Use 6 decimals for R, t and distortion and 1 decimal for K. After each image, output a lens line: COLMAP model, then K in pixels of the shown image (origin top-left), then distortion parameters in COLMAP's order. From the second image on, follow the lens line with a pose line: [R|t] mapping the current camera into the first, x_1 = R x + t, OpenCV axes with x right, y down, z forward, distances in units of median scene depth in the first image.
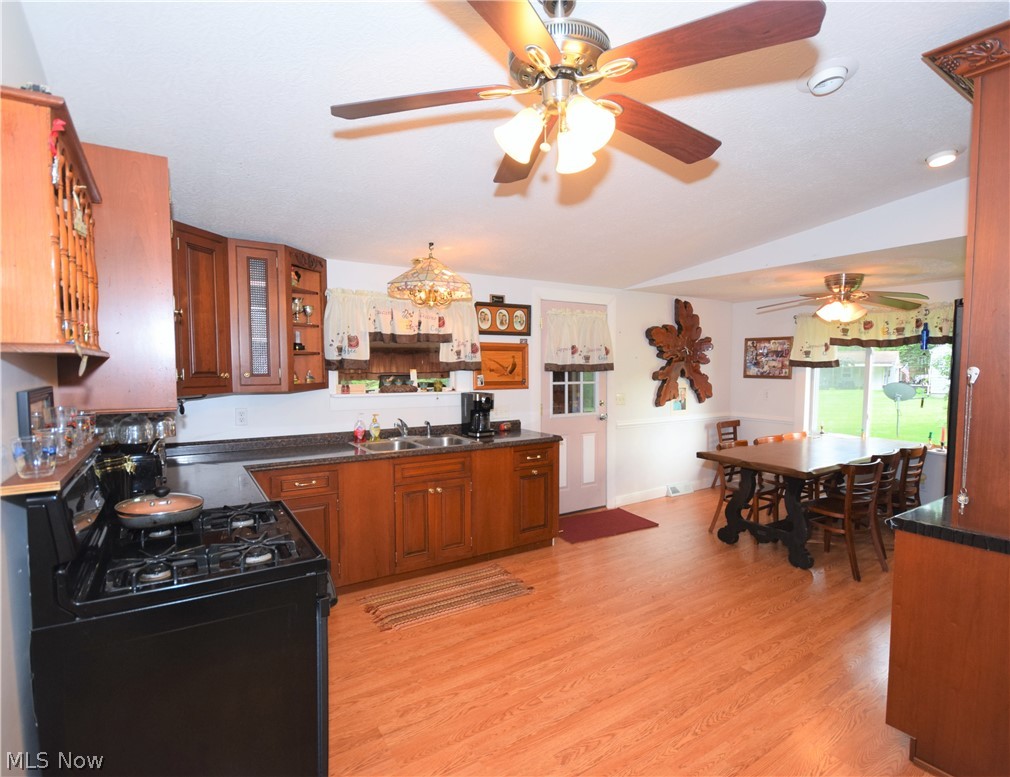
lens RADIAL K [[510.6, 0, 505.0], [0, 510.6, 388.5], [0, 0, 1]] dist [-0.000056, 0.000161]
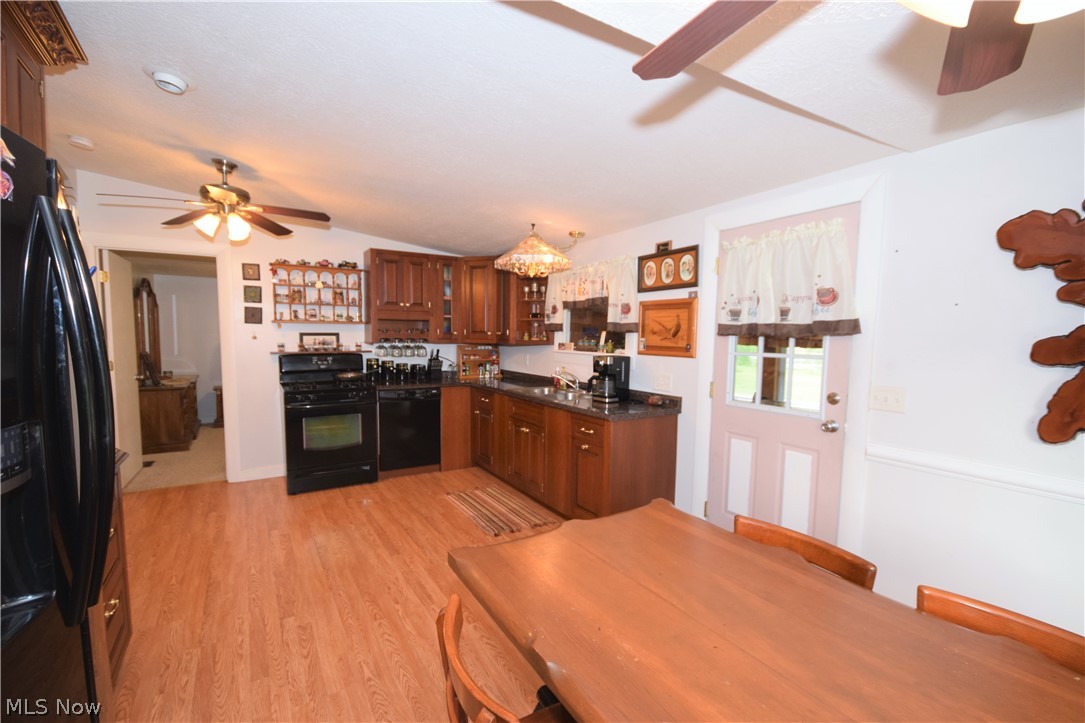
lens RADIAL K [[464.1, 0, 542.5], [0, 464.1, 361.5], [0, 0, 1]] dist [-0.001930, -0.000277]
pose [[-0.002827, 0.056790, -0.998382, 0.760555], [-0.058959, 0.996640, 0.056858, -0.021194], [0.998256, 0.059025, 0.000531, 0.824205]]
